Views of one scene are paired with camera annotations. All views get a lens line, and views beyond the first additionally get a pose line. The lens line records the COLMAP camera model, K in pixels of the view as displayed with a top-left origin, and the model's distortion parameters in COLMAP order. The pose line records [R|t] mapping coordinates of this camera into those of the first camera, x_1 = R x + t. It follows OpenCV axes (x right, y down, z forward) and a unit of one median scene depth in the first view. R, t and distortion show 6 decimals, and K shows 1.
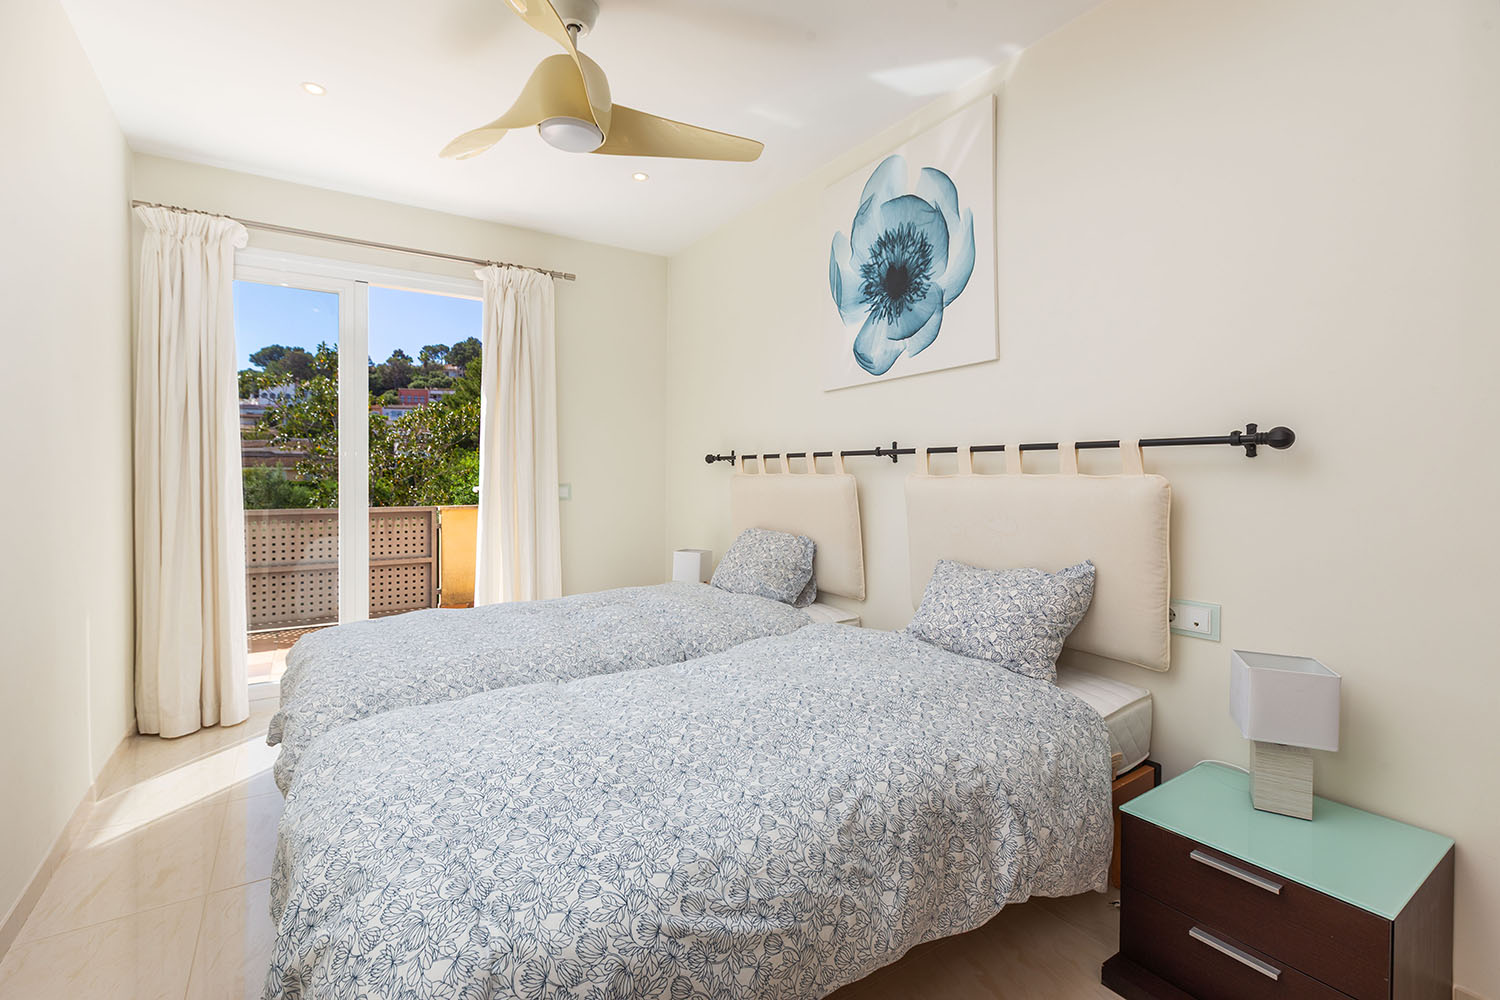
lens RADIAL K [[677.4, 0, 750.2], [0, 677.4, 470.4], [0, 0, 1]] dist [-0.000611, -0.000122]
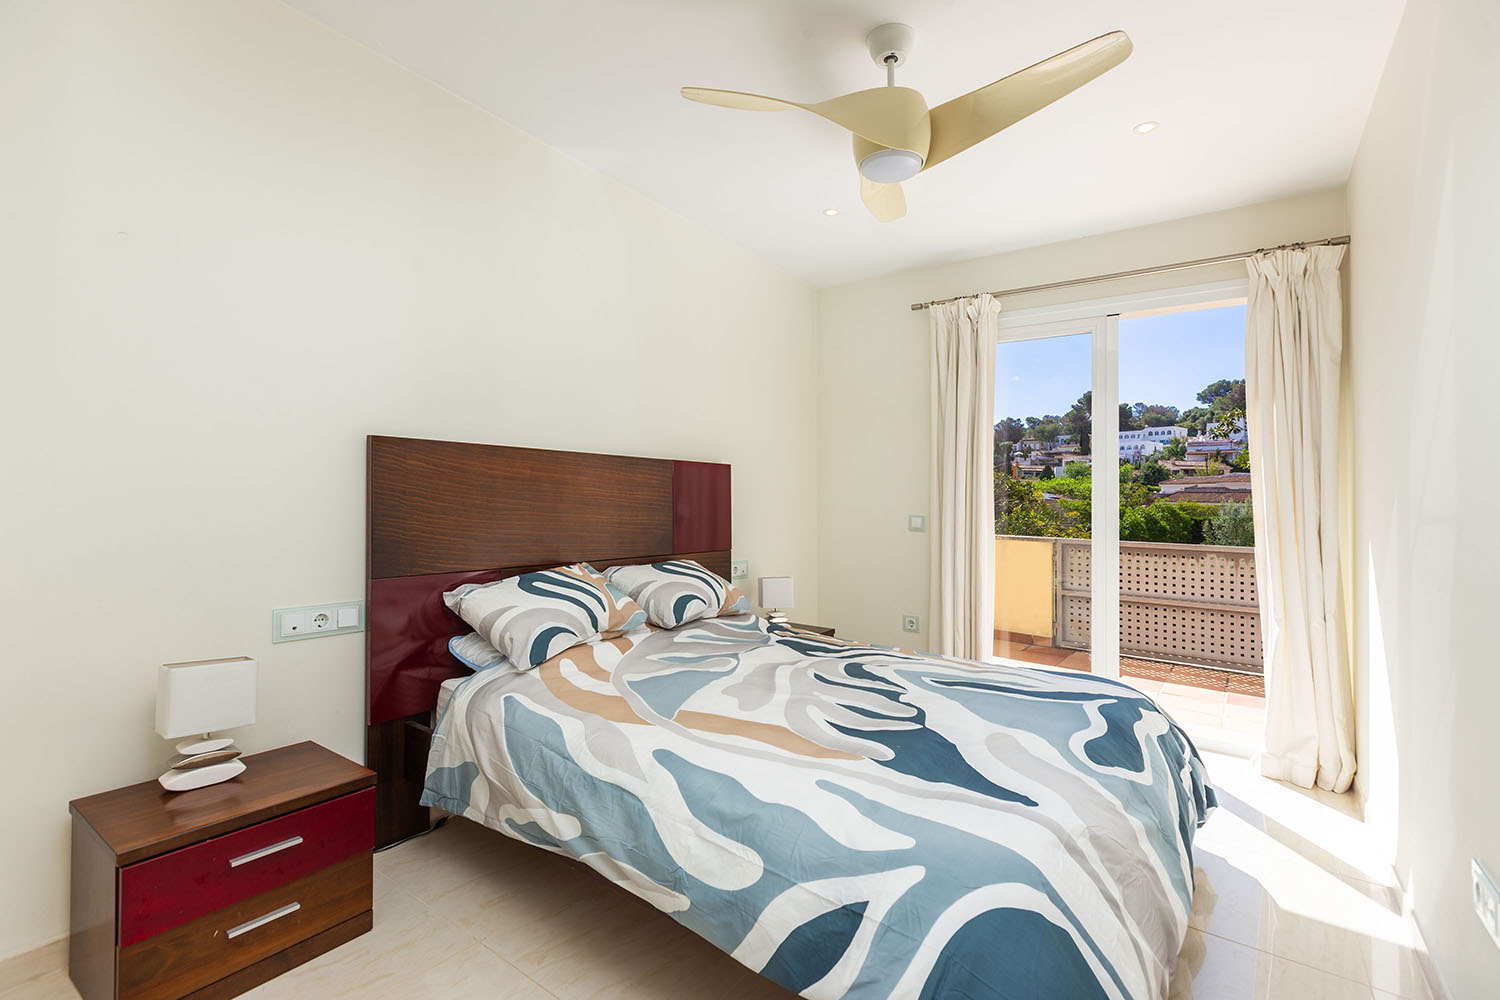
lens RADIAL K [[683.7, 0, 750.0], [0, 683.7, 500.0], [0, 0, 1]] dist [0.025306, 0.000101]
pose [[0.343708, 0.004782, -0.939064, 0.188865], [-0.014377, 0.999897, -0.000171, 0.002132], [0.938967, 0.013560, 0.343741, 0.134322]]
